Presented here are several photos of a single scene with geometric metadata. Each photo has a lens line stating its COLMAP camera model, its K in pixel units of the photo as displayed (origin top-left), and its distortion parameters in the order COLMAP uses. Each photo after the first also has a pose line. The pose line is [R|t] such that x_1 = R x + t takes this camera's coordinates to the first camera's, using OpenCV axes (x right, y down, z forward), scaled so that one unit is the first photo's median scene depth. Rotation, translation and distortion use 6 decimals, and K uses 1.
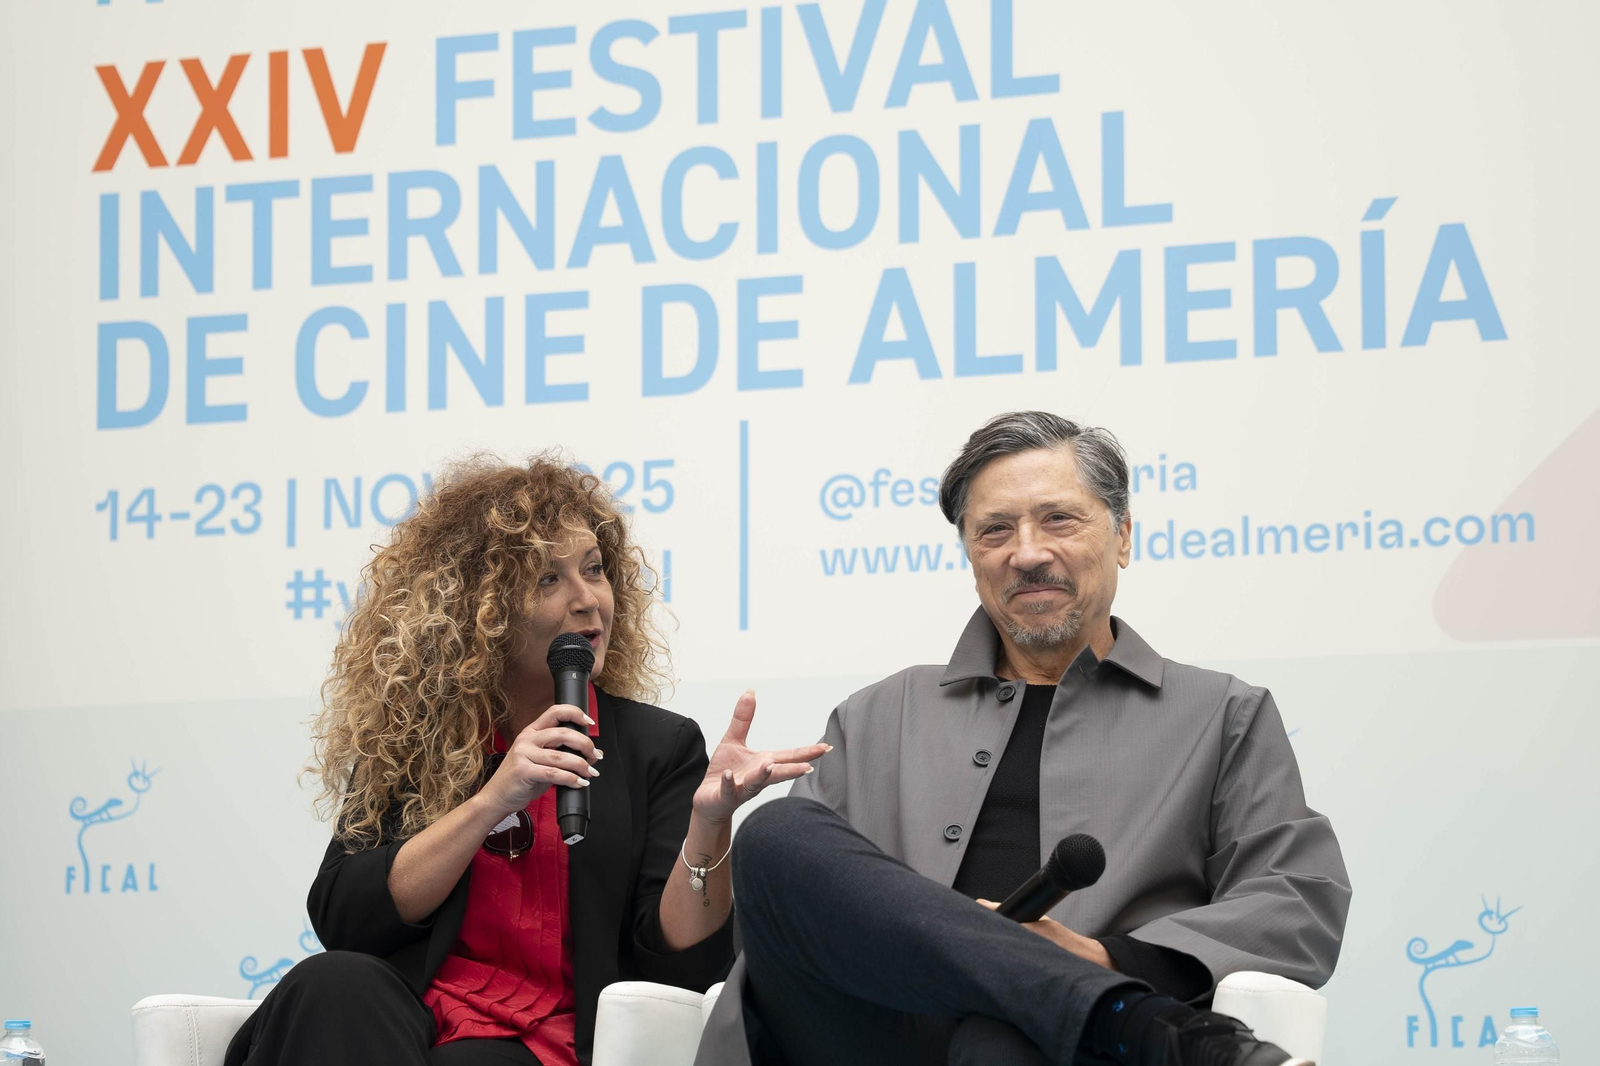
lens RADIAL K [[4150.4, 0, 789.9], [0, 4150.4, 542.2], [0, 0, 1]] dist [0.353614, 0.000000]
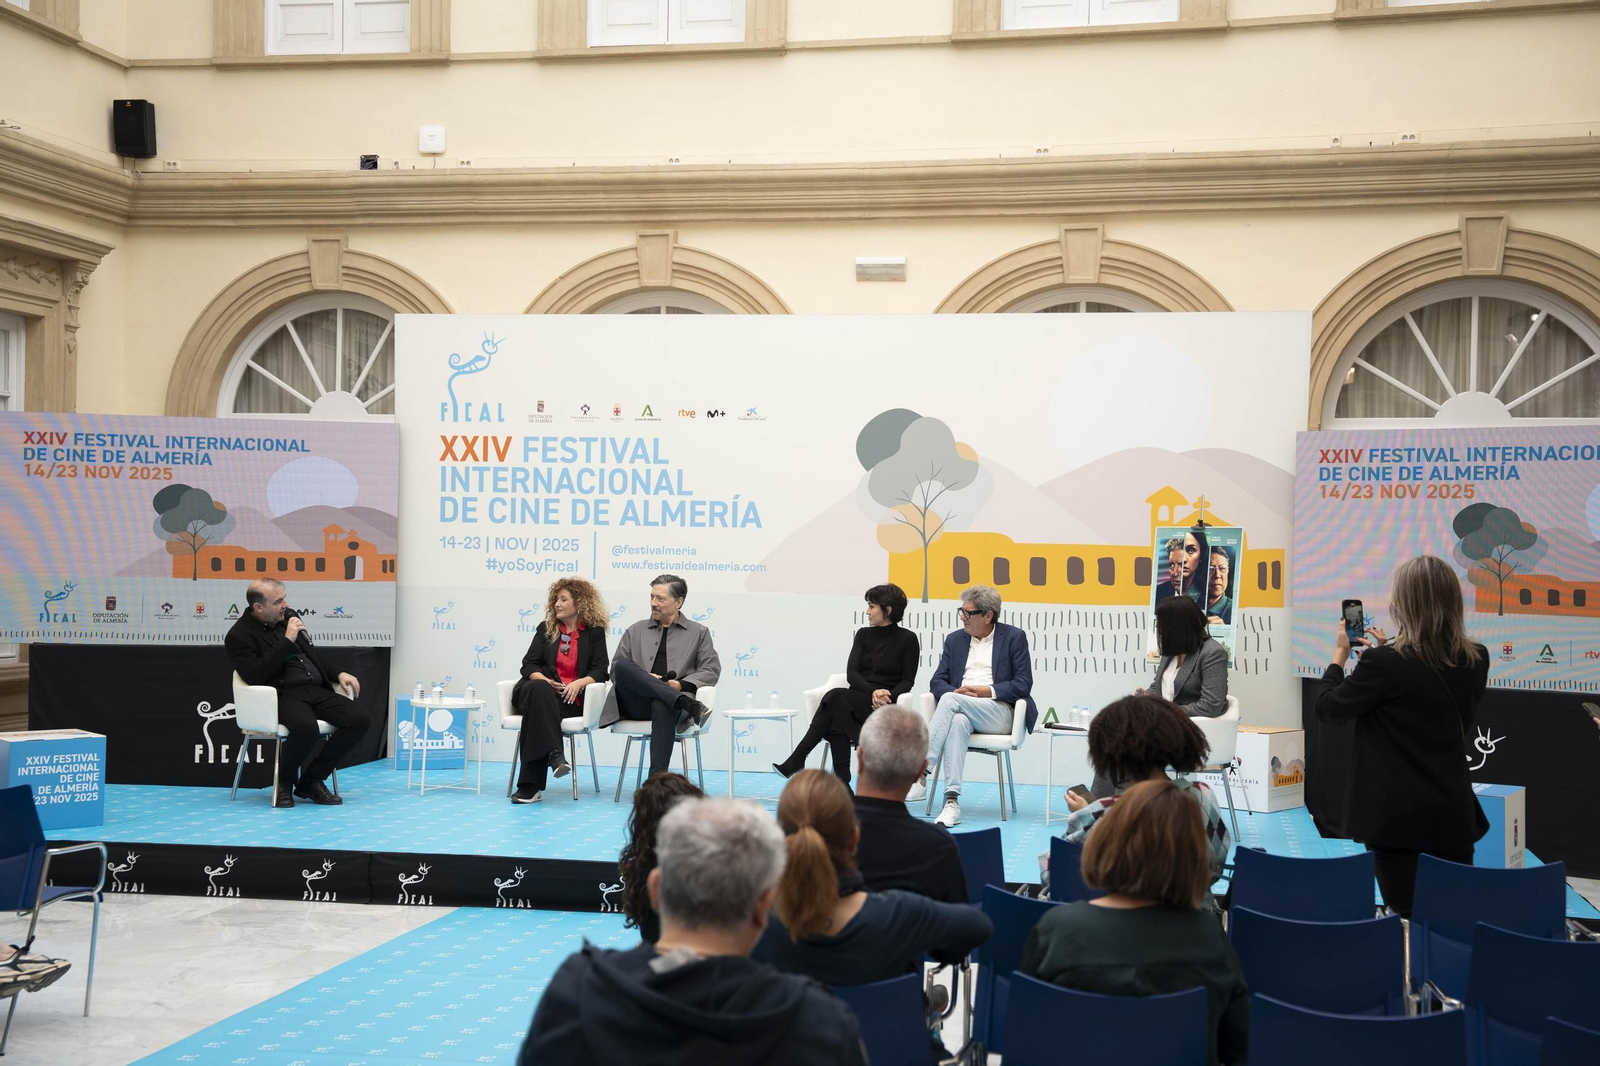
lens RADIAL K [[1945.4, 0, 804.6], [0, 1945.4, 541.2], [0, 0, 1]] dist [0.111700, 0.000000]
pose [[0.986887, 0.021662, 0.159950, -0.123388], [-0.043027, 0.990403, 0.131345, -0.303224], [-0.155569, -0.136505, 0.978348, -1.080161]]
